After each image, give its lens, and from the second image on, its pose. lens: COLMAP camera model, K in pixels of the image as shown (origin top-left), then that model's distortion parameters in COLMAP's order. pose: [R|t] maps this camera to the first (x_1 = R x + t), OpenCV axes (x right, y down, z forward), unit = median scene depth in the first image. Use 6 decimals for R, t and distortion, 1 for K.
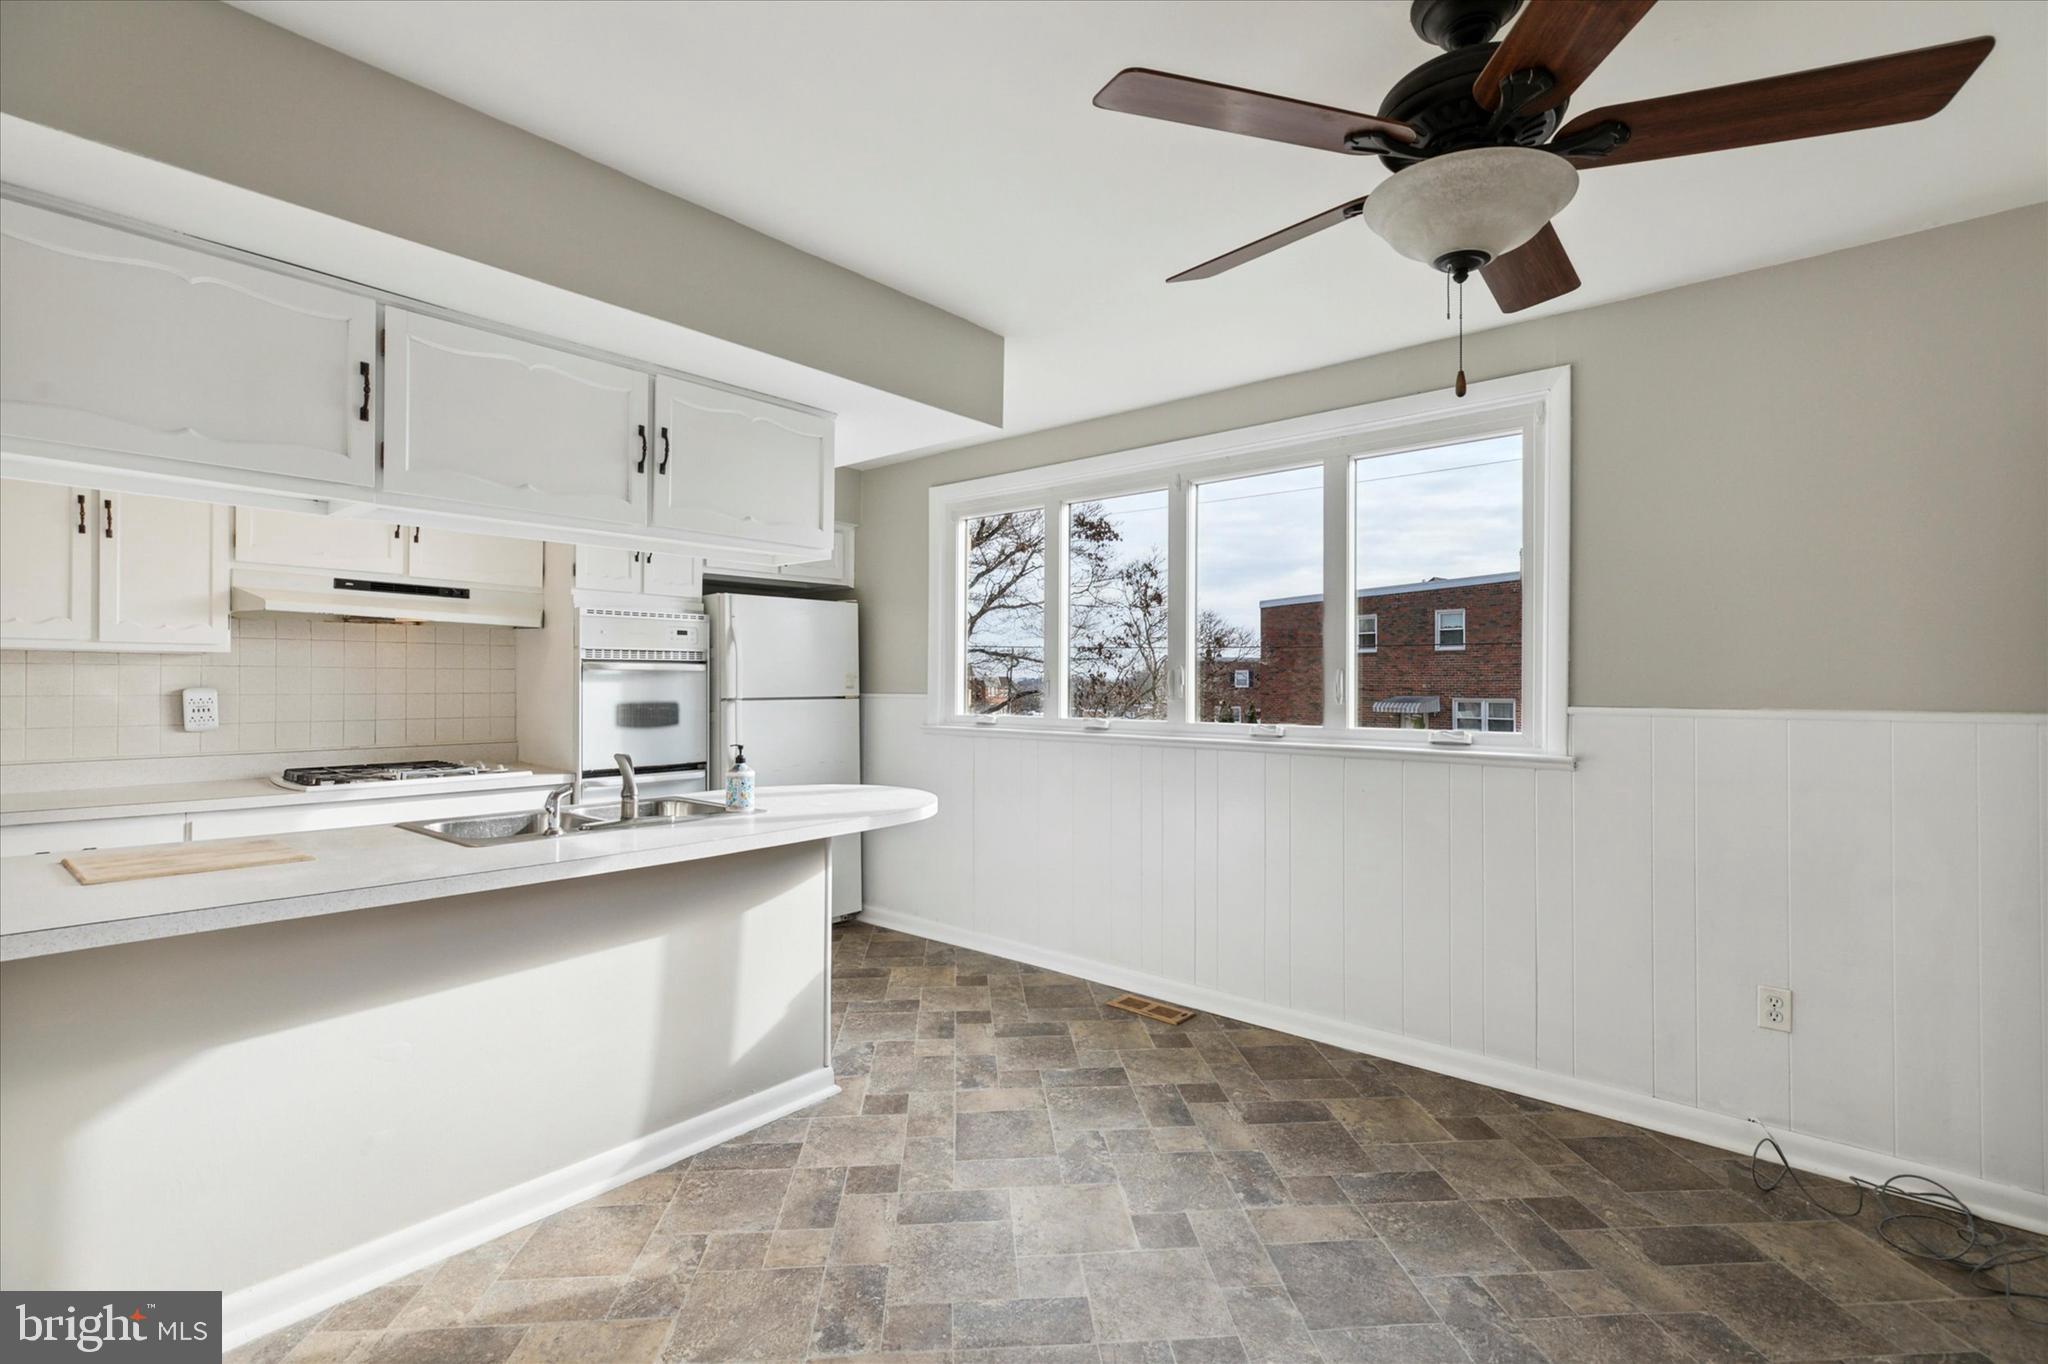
lens RADIAL K [[939.1, 0, 1024.0], [0, 939.1, 682.0], [0, 0, 1]] dist [0.002715, -0.000119]
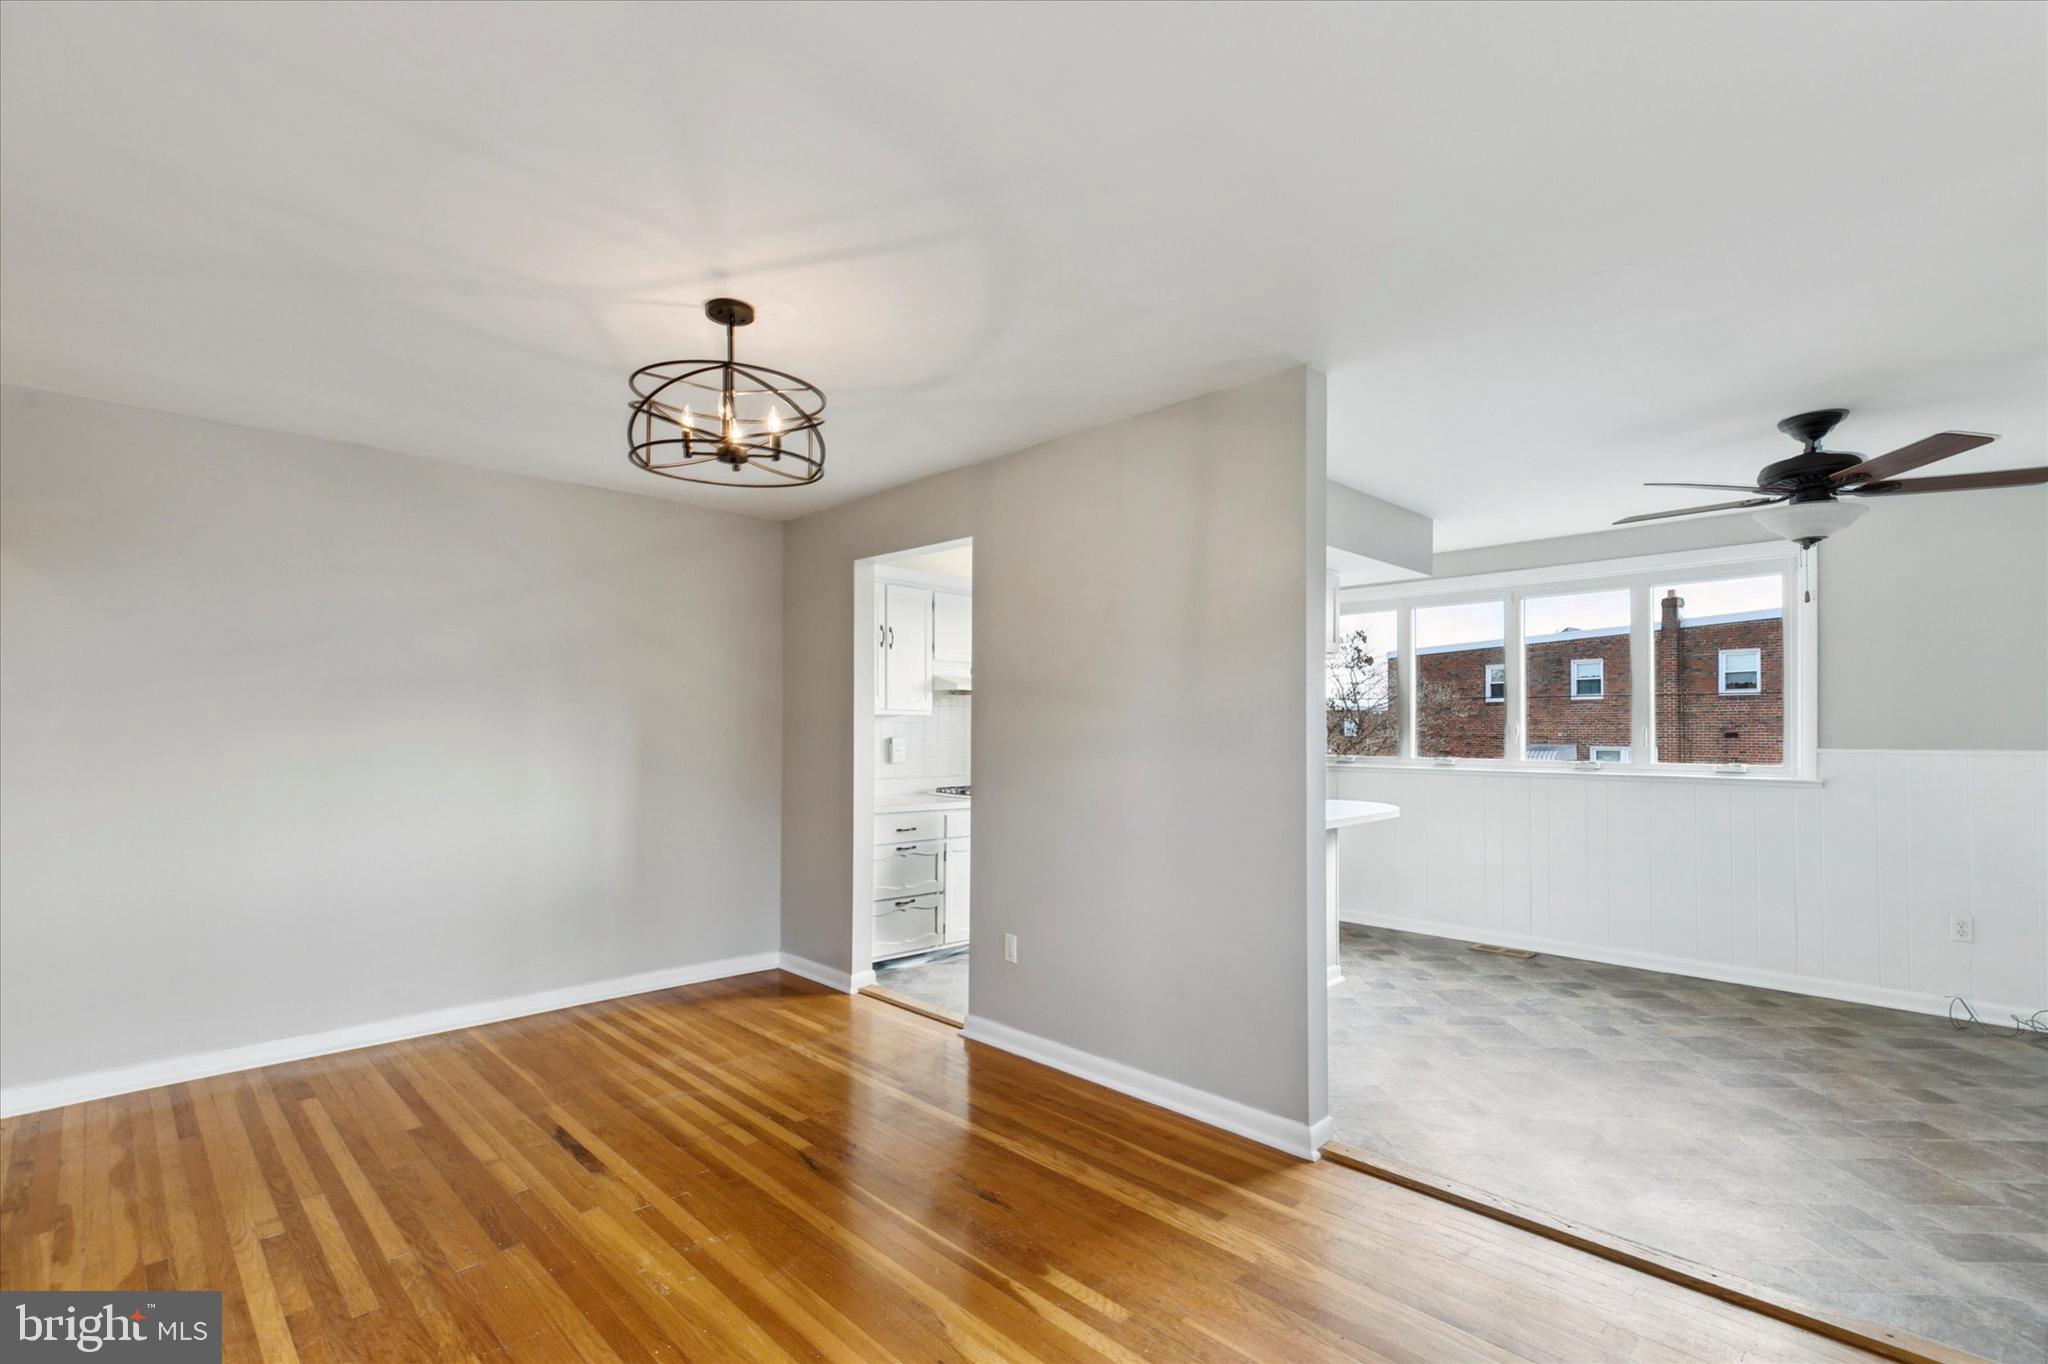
lens RADIAL K [[936.7, 0, 1020.2], [0, 936.7, 719.1], [0, 0, 1]] dist [0.001565, 0.000144]
pose [[0.995329, -0.001615, -0.096530, -0.566823], [0.000479, 0.999930, -0.011784, -0.005512], [0.096543, 0.011682, 0.995260, -0.662020]]
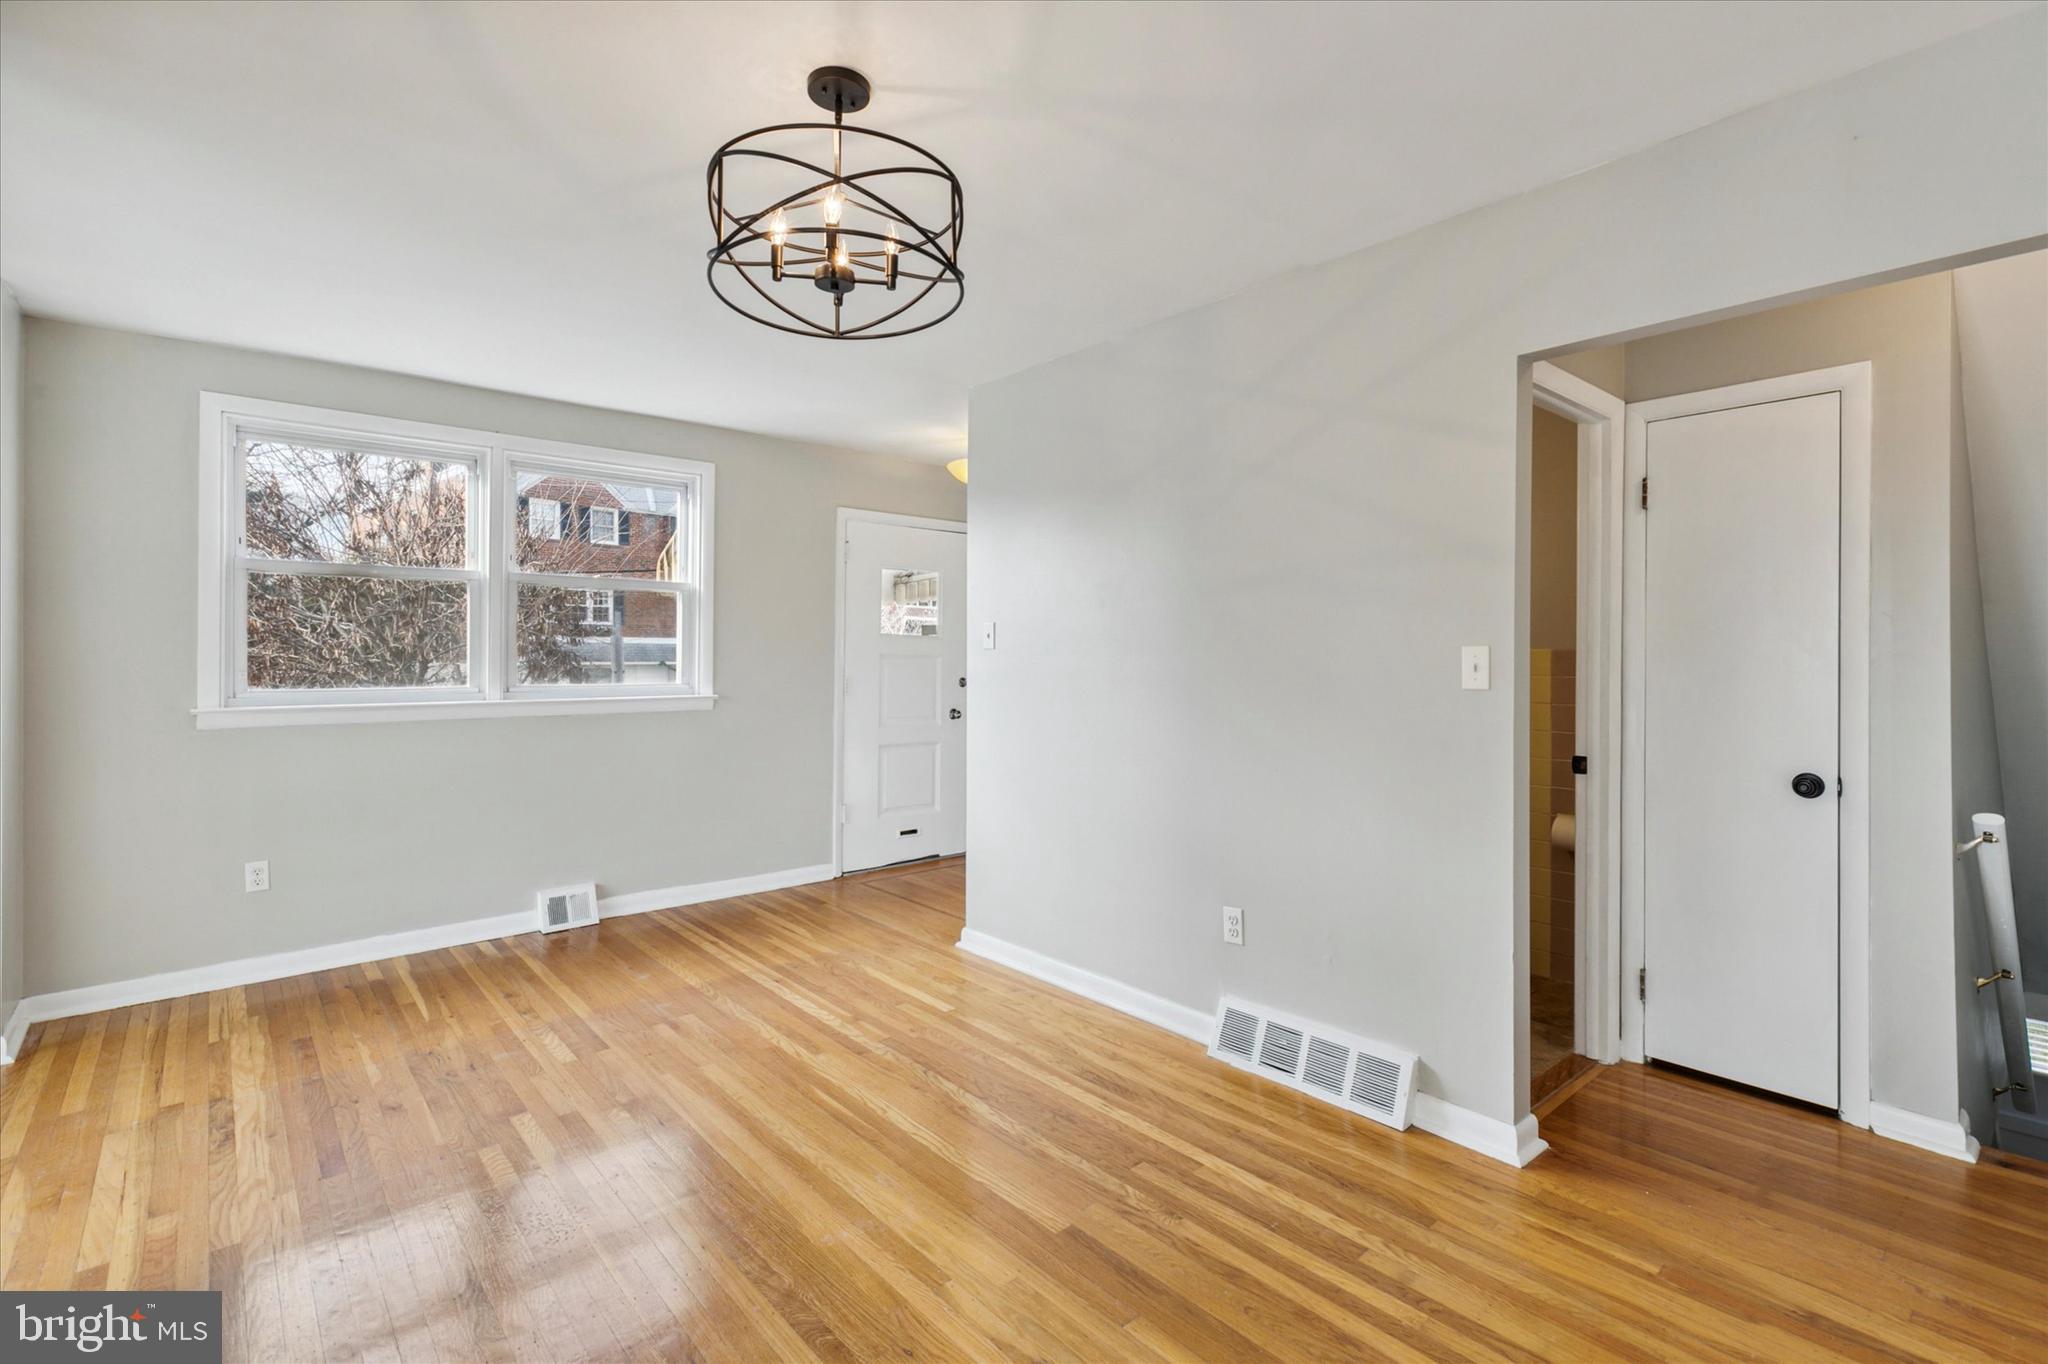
lens RADIAL K [[946.7, 0, 1019.3], [0, 946.7, 637.4], [0, 0, 1]] dist [0.000243, 0.000058]
pose [[-0.989806, -0.004419, 0.142354, -1.108605], [-0.005308, 0.999969, -0.005865, -0.010100], [-0.142323, -0.006561, -0.989798, 0.729858]]
